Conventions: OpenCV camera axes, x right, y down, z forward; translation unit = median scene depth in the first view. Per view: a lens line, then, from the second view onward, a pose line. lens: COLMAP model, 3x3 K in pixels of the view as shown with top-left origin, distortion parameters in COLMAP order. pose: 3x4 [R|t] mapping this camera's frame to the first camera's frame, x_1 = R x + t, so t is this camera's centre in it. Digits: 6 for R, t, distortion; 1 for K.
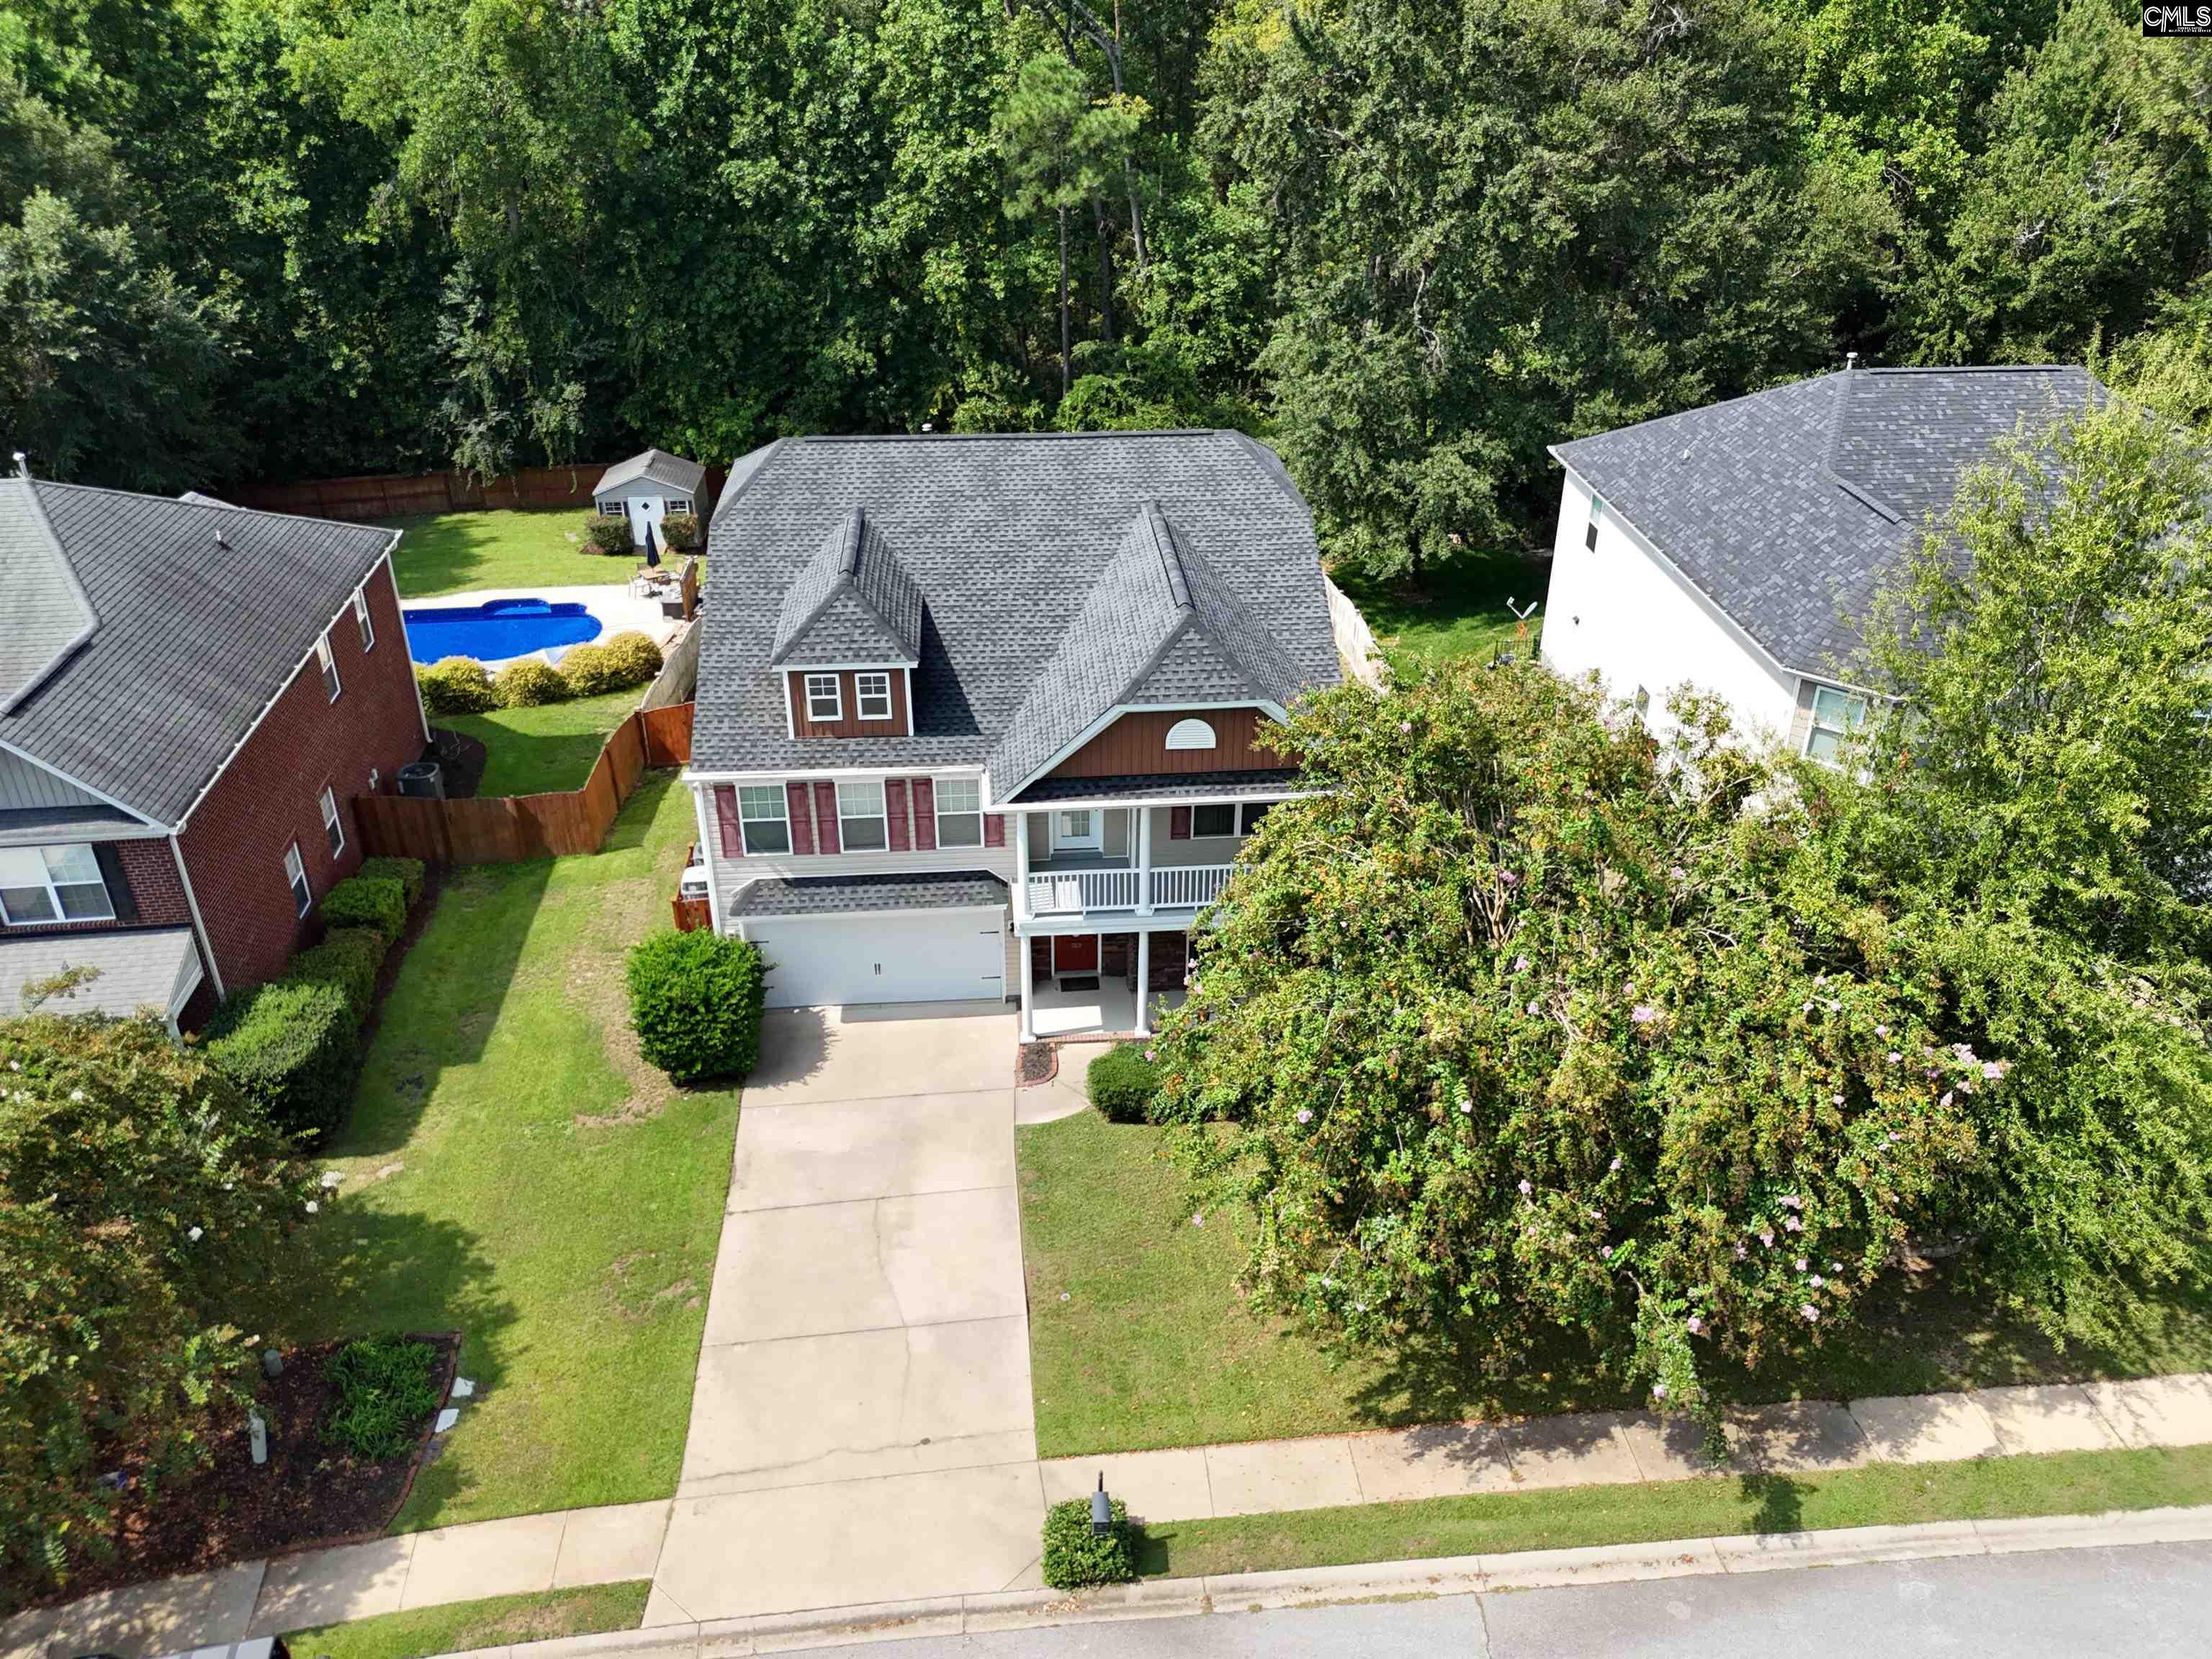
lens RADIAL K [[1632.4, 0, 1106.0], [0, 1632.4, 829.5], [0, 0, 1]] dist [0.043694, -0.028170]
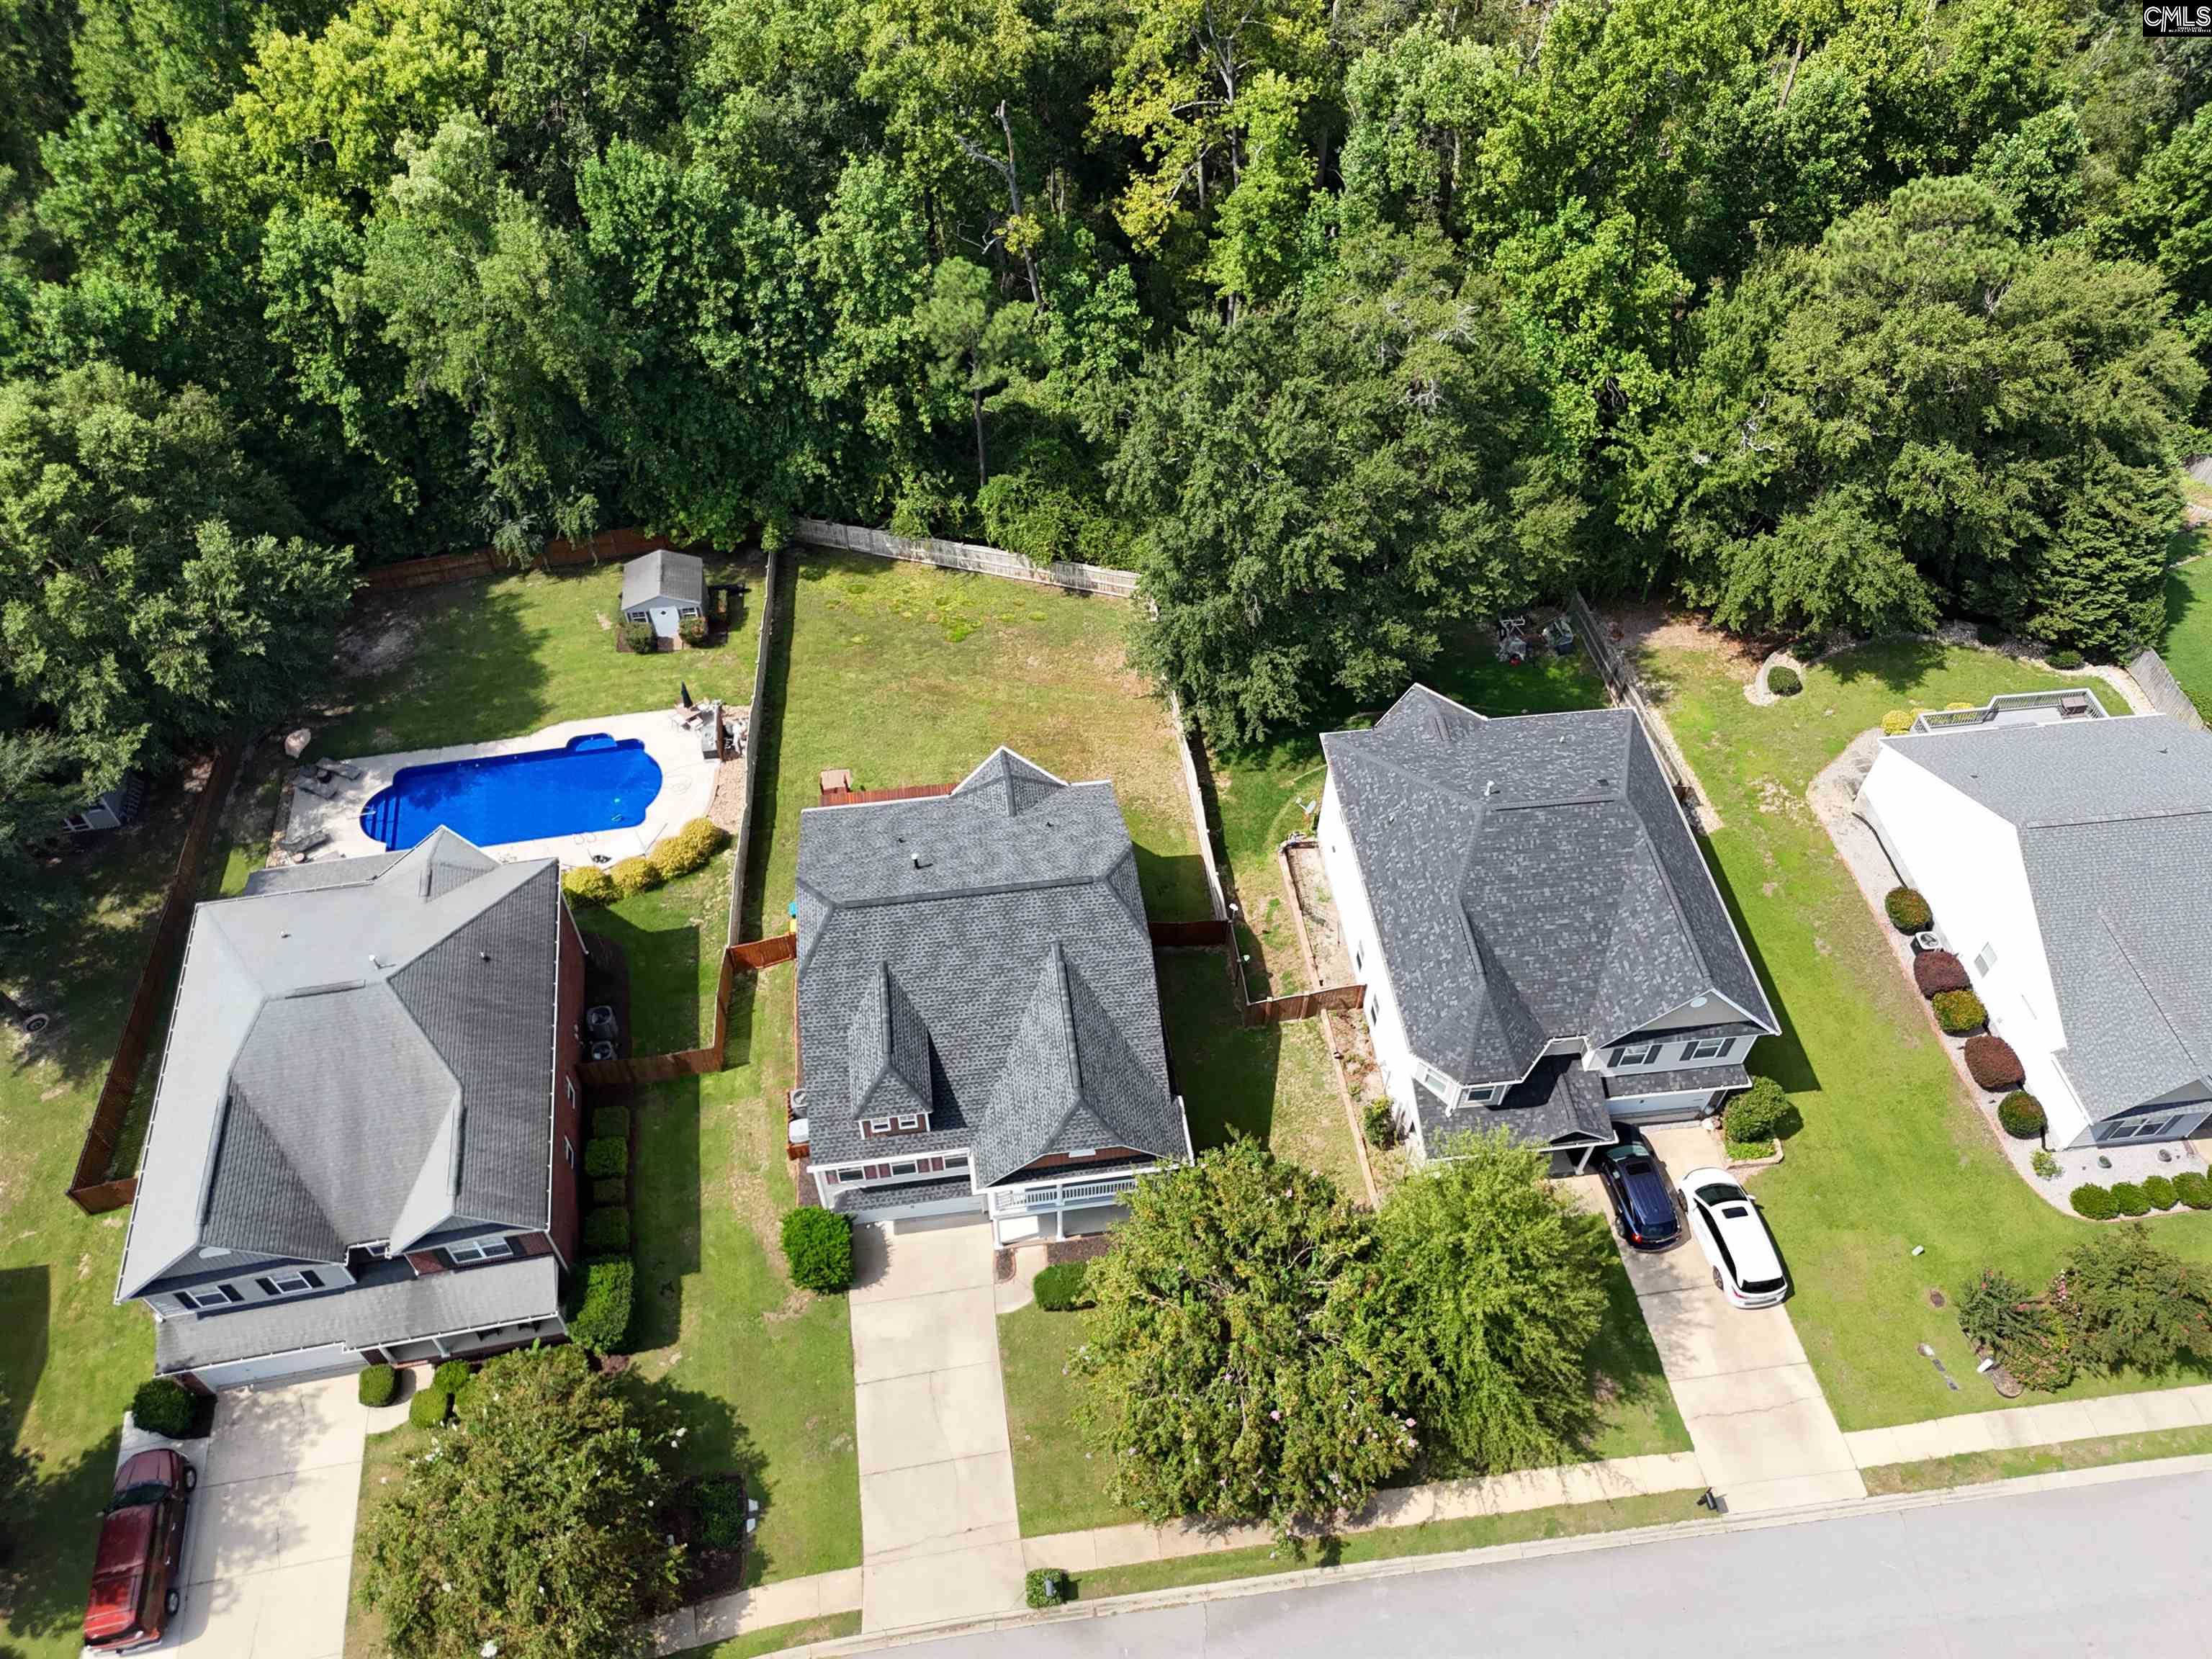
lens RADIAL K [[1632.4, 0, 1106.0], [0, 1632.4, 829.5], [0, 0, 1]] dist [0.043694, -0.028170]
pose [[0.998362, -0.039035, 0.041835, 0.014639], [0.020988, 0.930023, 0.366900, -1.006681], [-0.053229, -0.365421, 0.929319, -0.564589]]
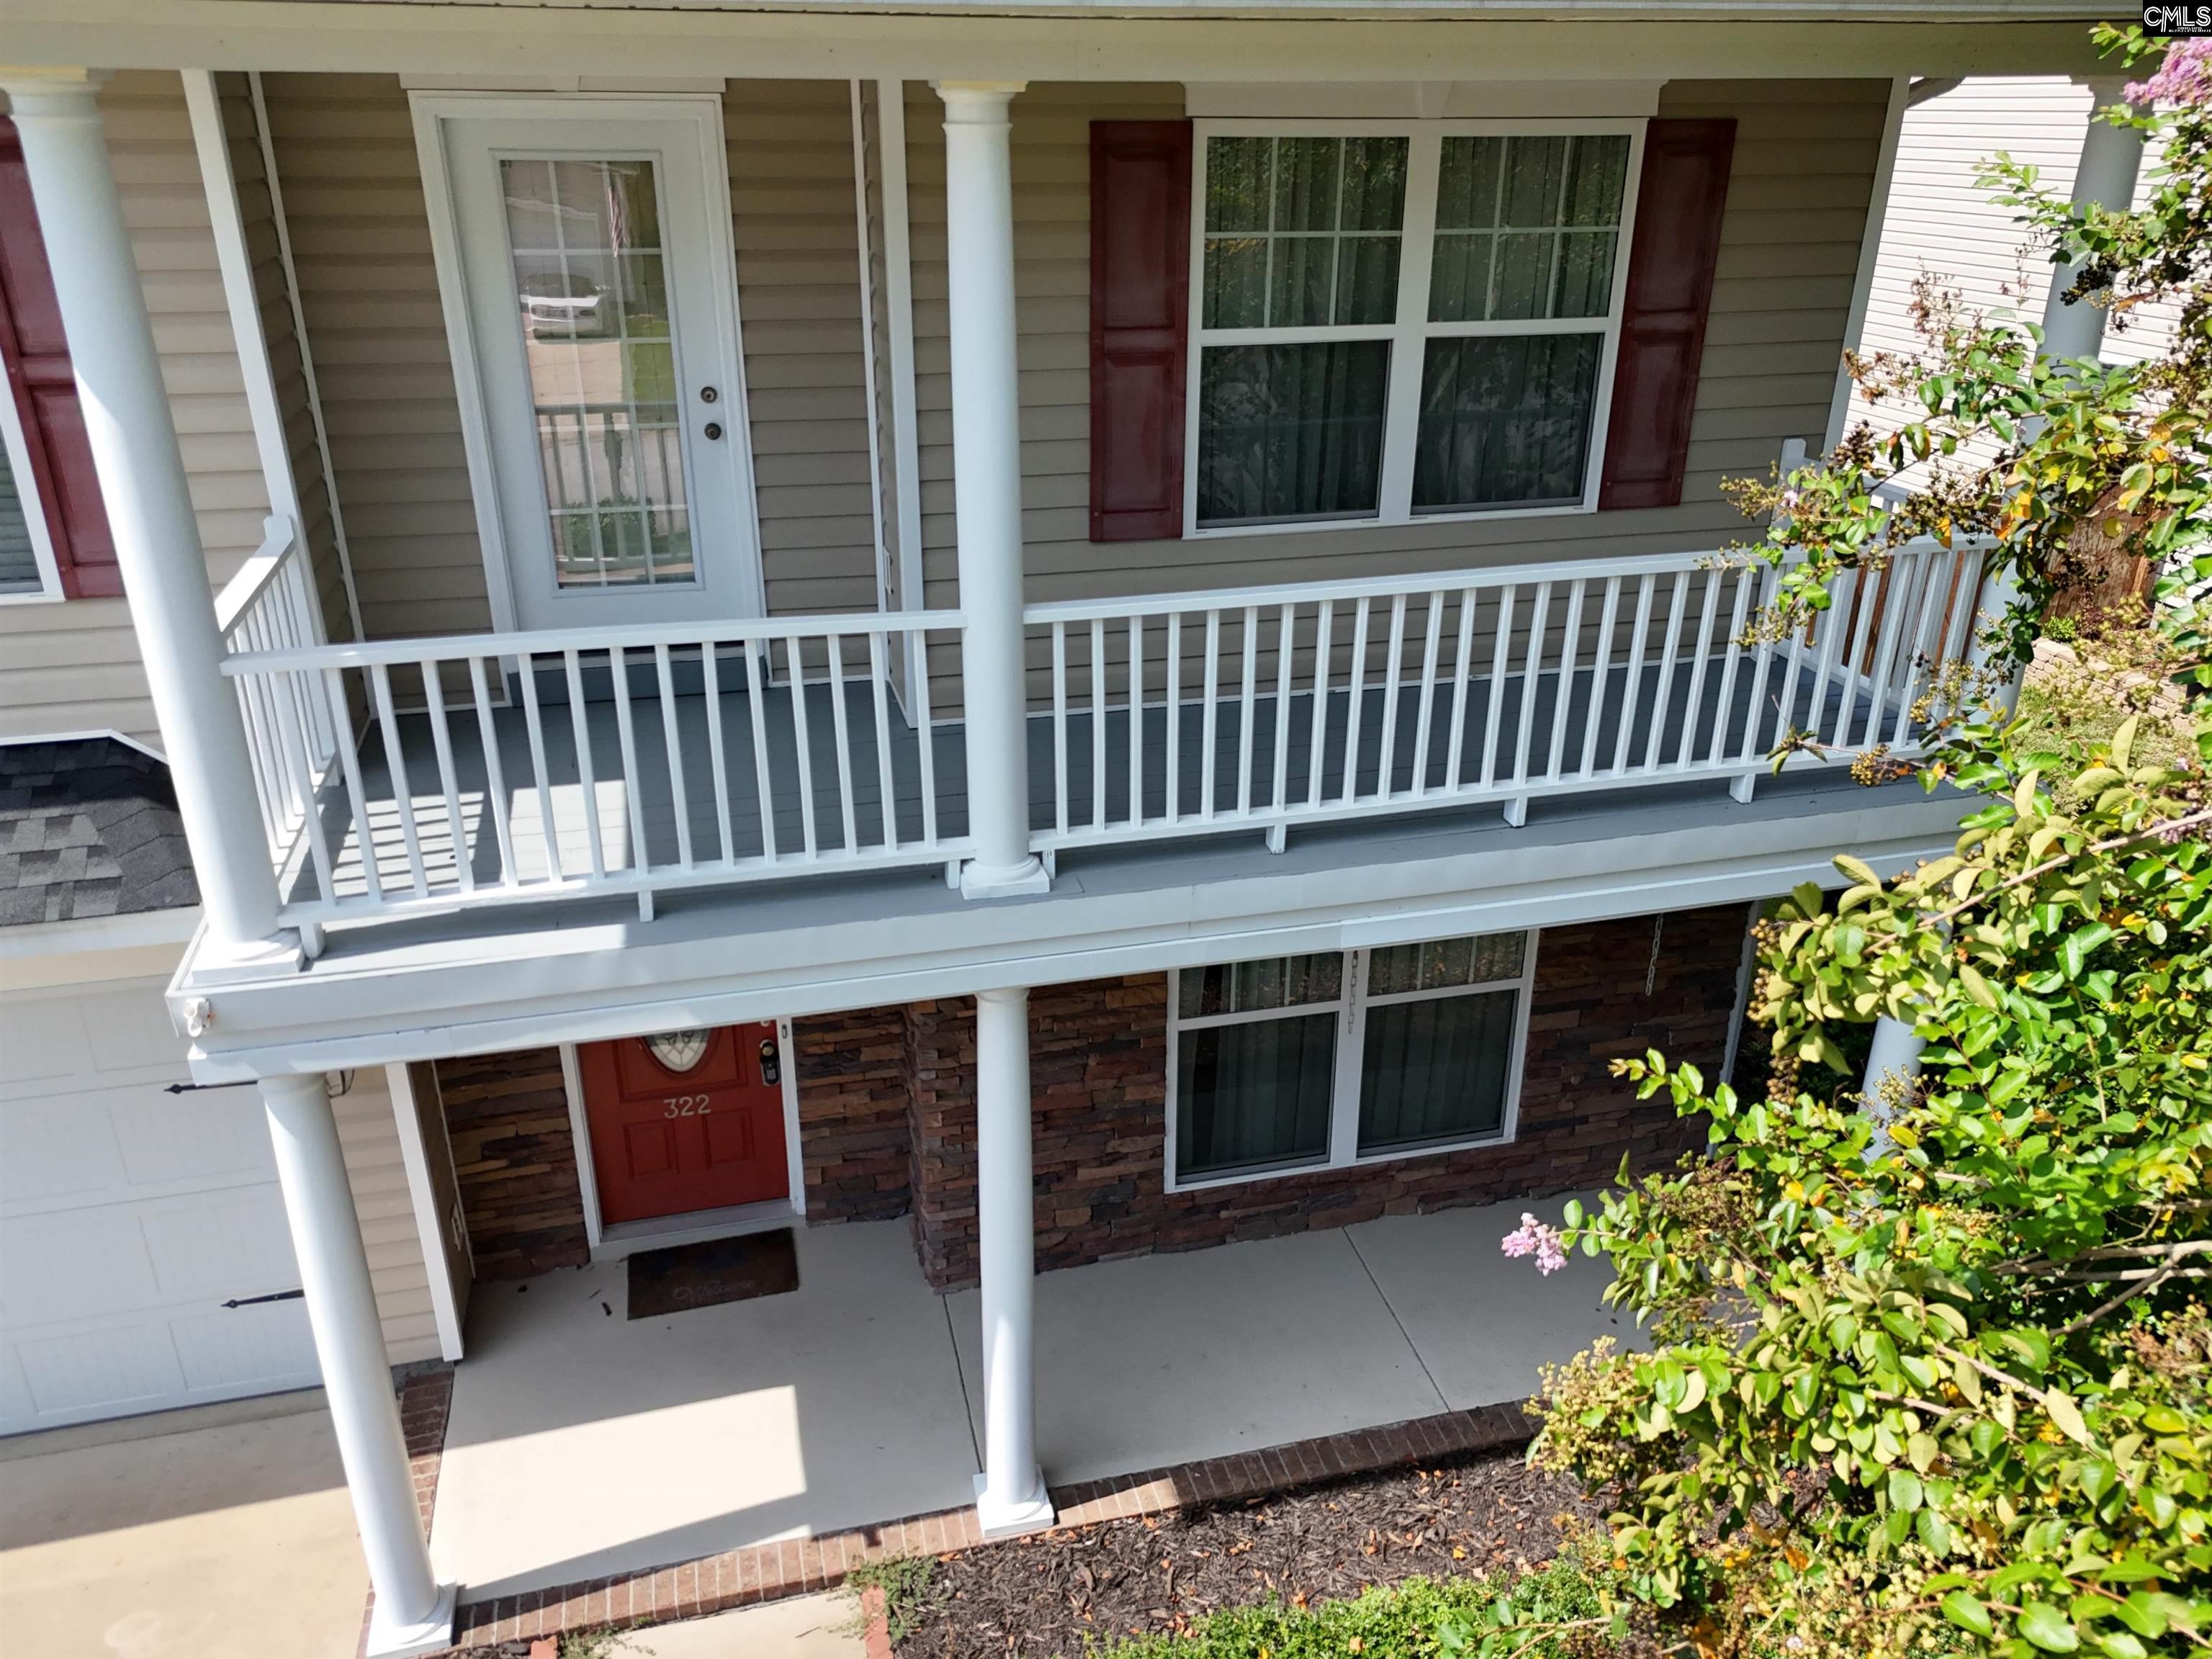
lens RADIAL K [[1618.4, 0, 1104.6], [0, 1618.4, 838.1], [0, 0, 1]] dist [0.085257, -0.107744]
pose [[0.988985, -0.073871, 0.128263, 0.012276], [0.078564, 0.996398, -0.031919, 0.052567], [-0.125443, 0.041644, 0.991226, 0.821861]]
